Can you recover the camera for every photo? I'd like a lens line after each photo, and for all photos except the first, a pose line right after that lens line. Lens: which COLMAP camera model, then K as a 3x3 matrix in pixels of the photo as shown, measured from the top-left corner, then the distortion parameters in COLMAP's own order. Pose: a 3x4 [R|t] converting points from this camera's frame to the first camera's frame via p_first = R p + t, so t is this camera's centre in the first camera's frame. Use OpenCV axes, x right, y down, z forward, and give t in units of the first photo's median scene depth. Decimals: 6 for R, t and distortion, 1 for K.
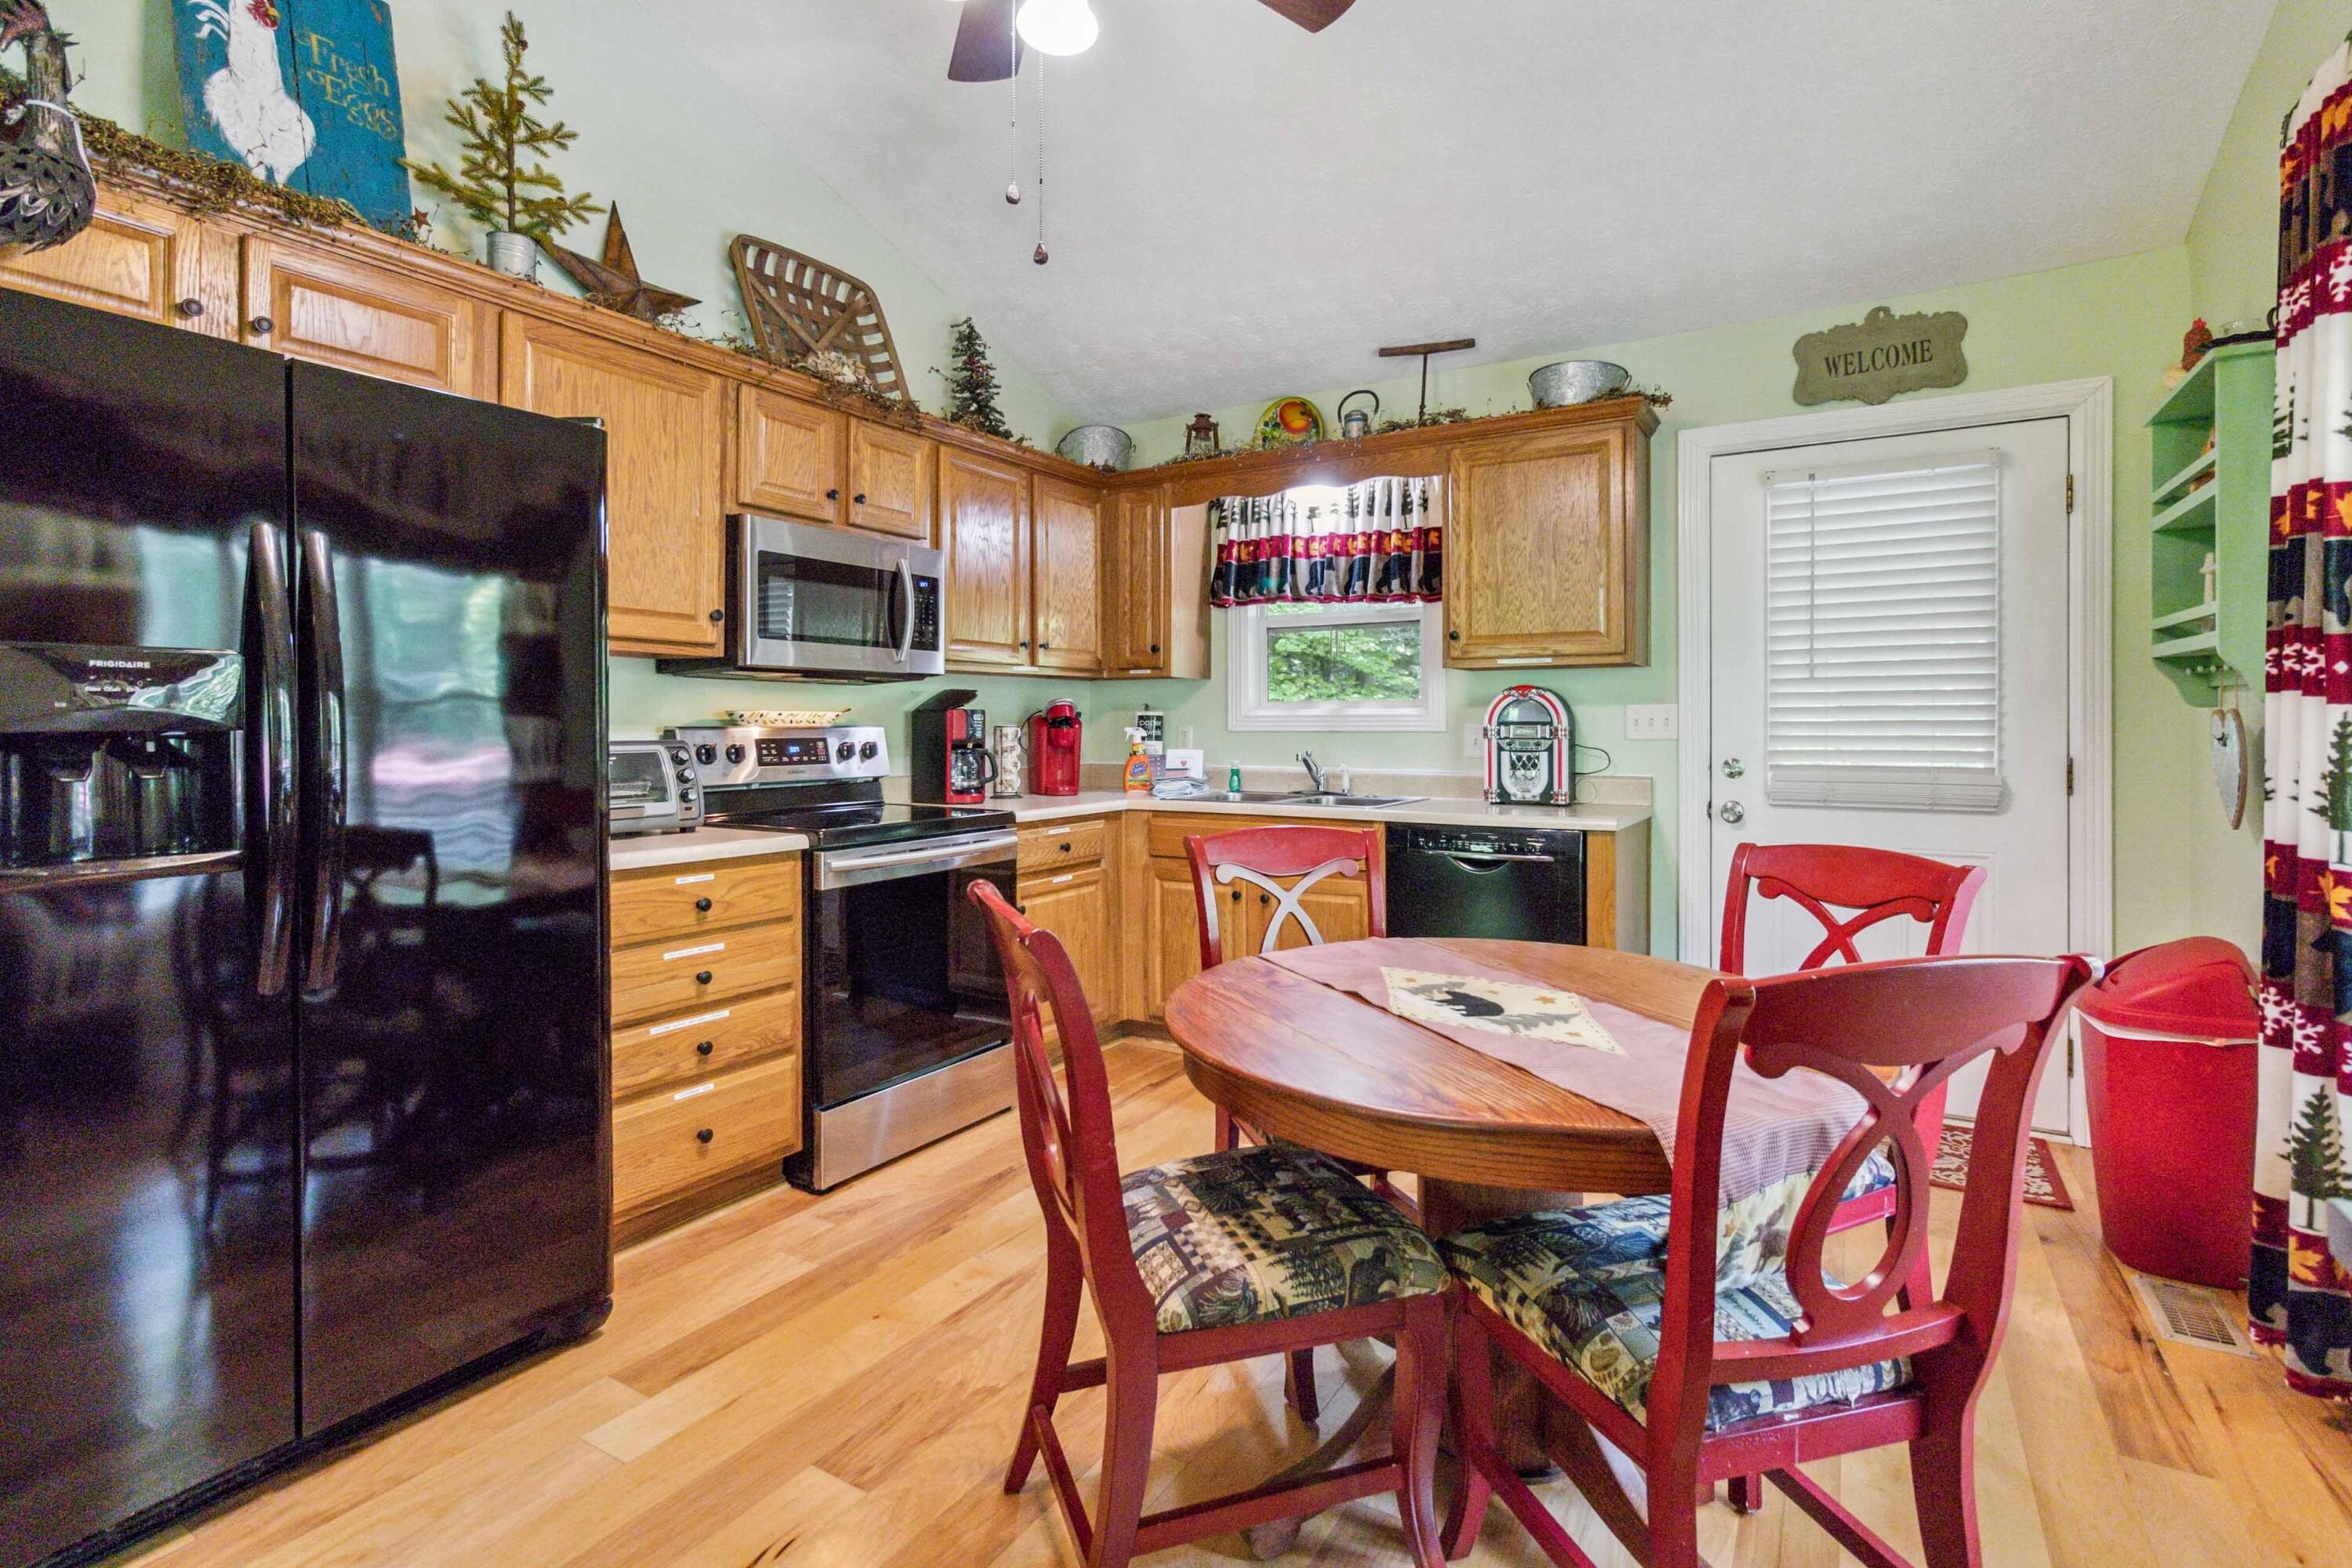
lens RADIAL K [[1112.8, 0, 1170.5], [0, 1112.8, 730.1], [0, 0, 1]] dist [-0.000187, -0.000408]
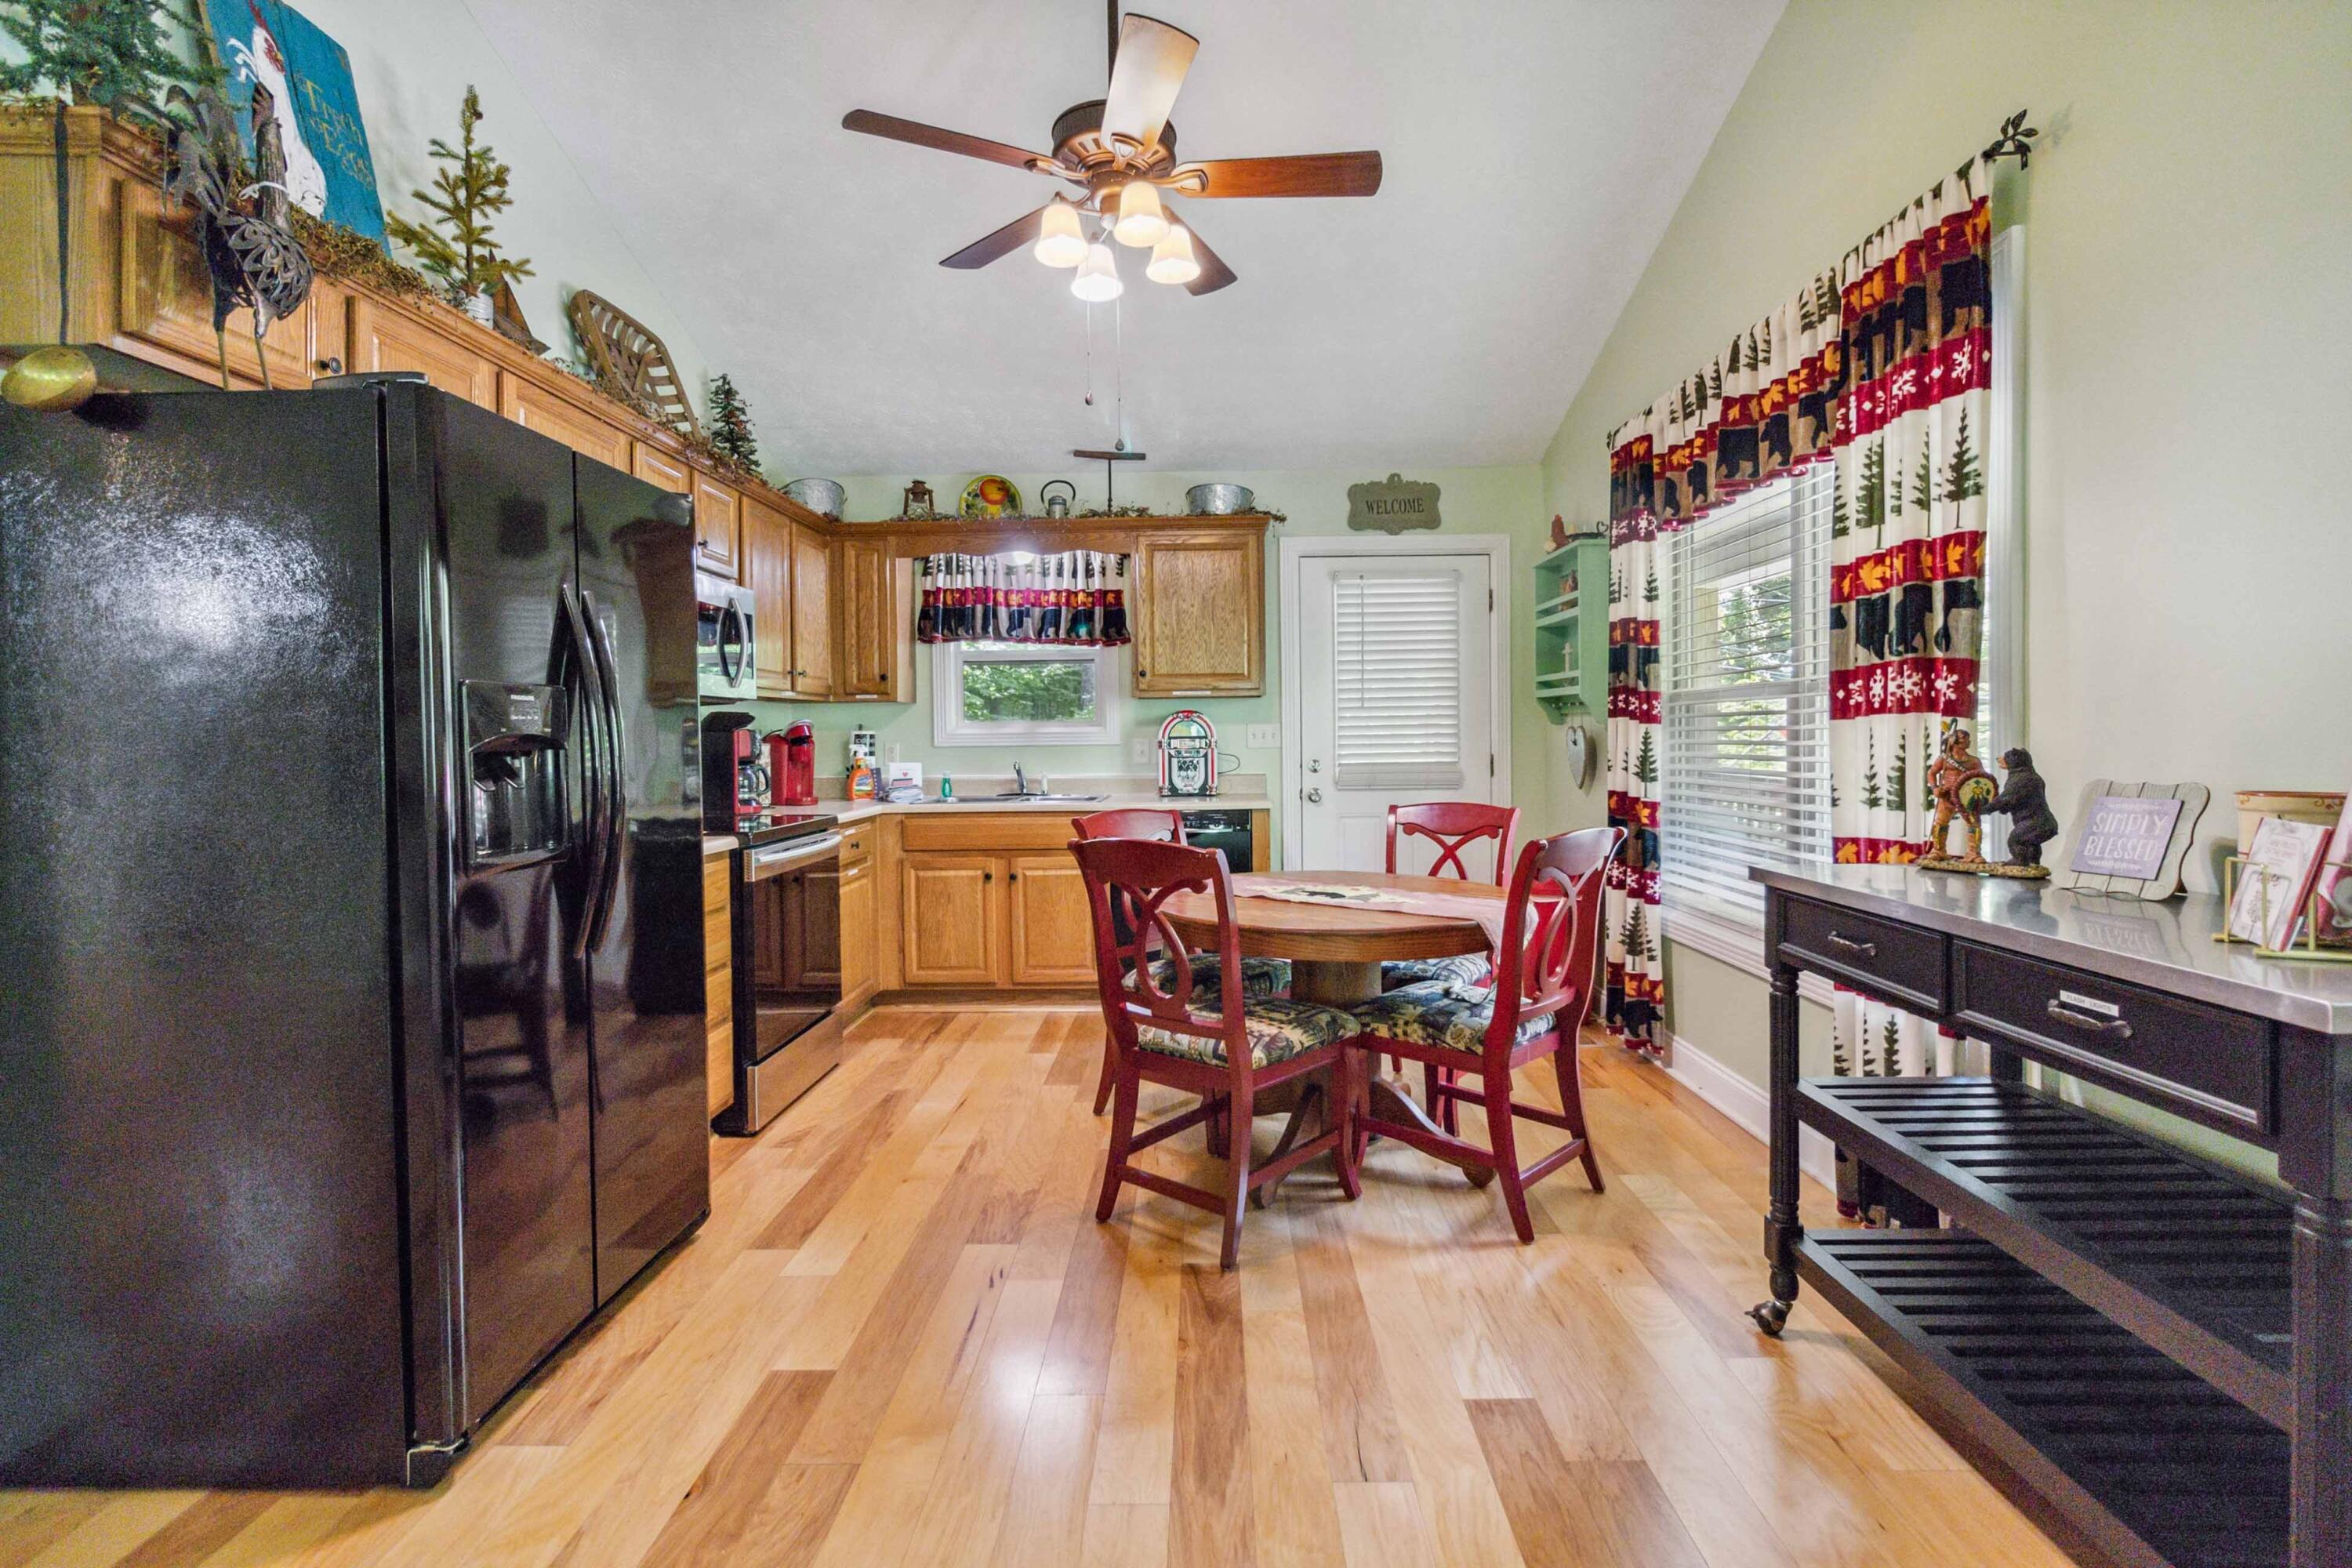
lens RADIAL K [[1112.8, 0, 1171.0], [0, 1112.8, 760.5], [0, 0, 1]] dist [-0.000187, -0.000408]
pose [[0.866062, -0.019389, 0.499560, -0.411410], [0.013543, 0.999791, 0.015326, 0.001162], [-0.499753, -0.006507, 0.866144, -0.205136]]
